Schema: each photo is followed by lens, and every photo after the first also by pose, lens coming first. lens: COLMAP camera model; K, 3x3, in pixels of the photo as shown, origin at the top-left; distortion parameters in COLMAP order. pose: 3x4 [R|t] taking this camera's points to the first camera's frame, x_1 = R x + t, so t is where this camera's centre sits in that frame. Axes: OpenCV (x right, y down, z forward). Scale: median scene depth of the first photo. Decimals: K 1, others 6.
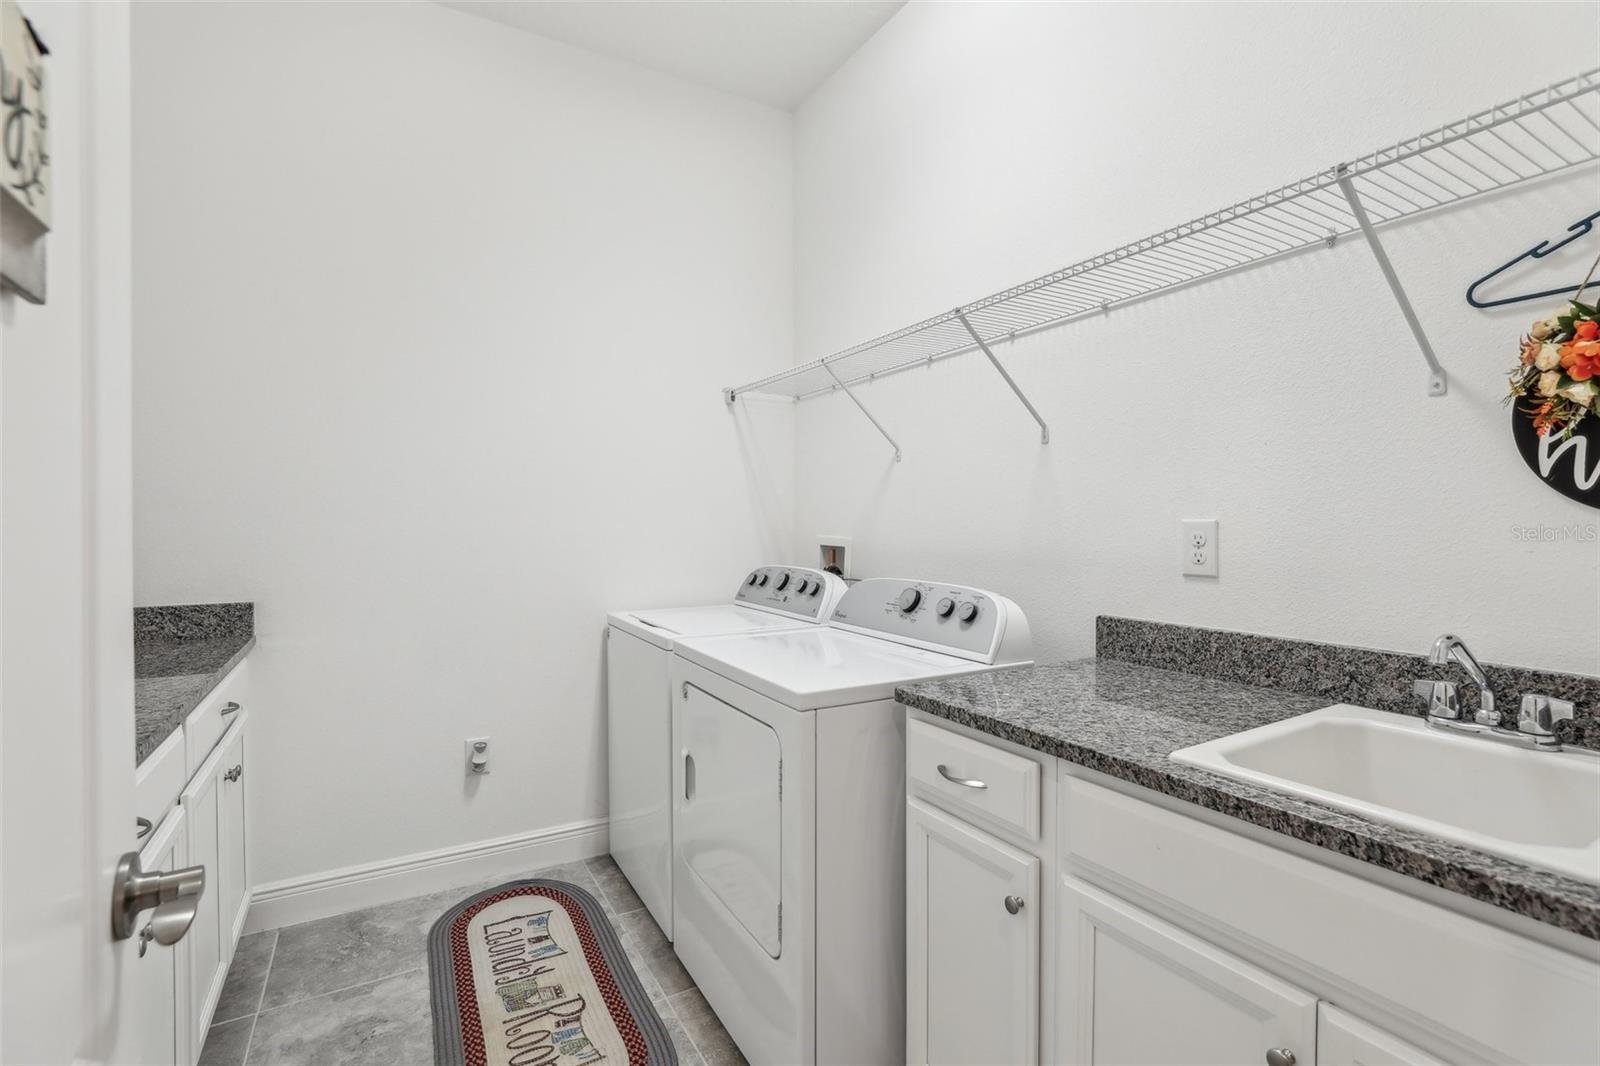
lens RADIAL K [[737.9, 0, 801.8], [0, 737.9, 527.2], [0, 0, 1]] dist [-0.035863, 0.014327]
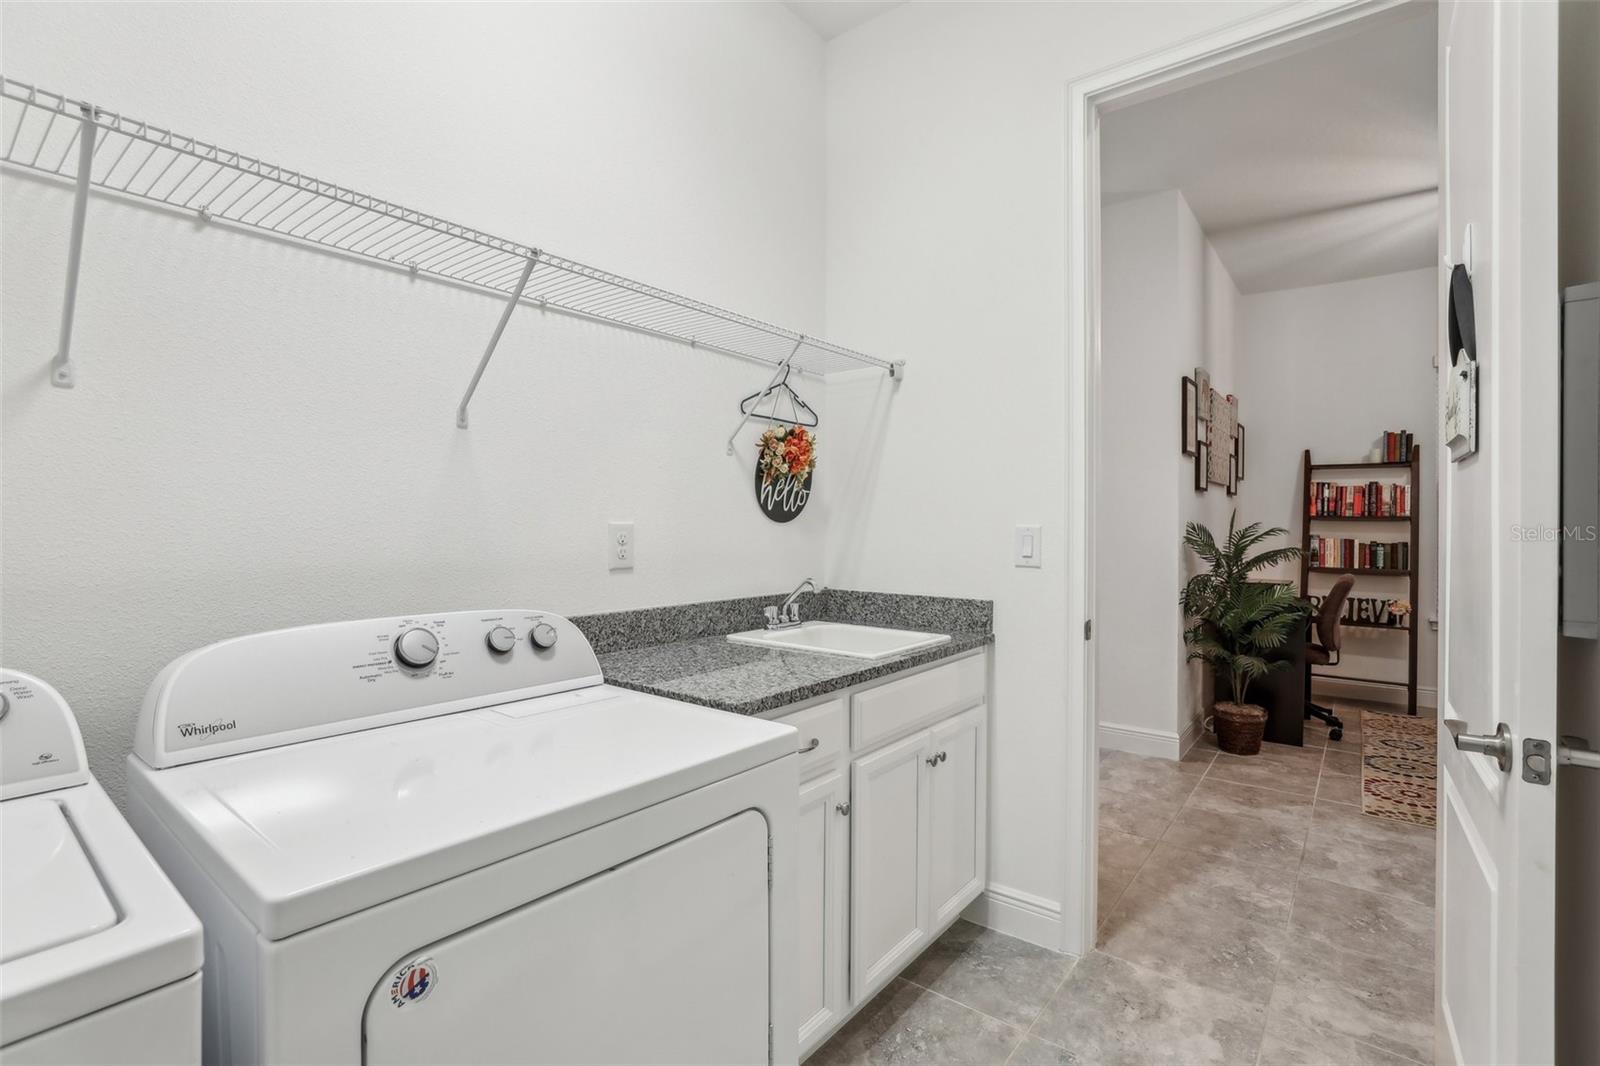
lens RADIAL K [[720.1, 0, 796.1], [0, 720.1, 523.2], [0, 0, 1]] dist [-0.024812, -0.000107]
pose [[-0.360633, 0.007619, 0.932677, -0.707464], [0.007166, 0.999960, -0.005398, -0.000399], [-0.932680, 0.004737, -0.360673, 1.216509]]
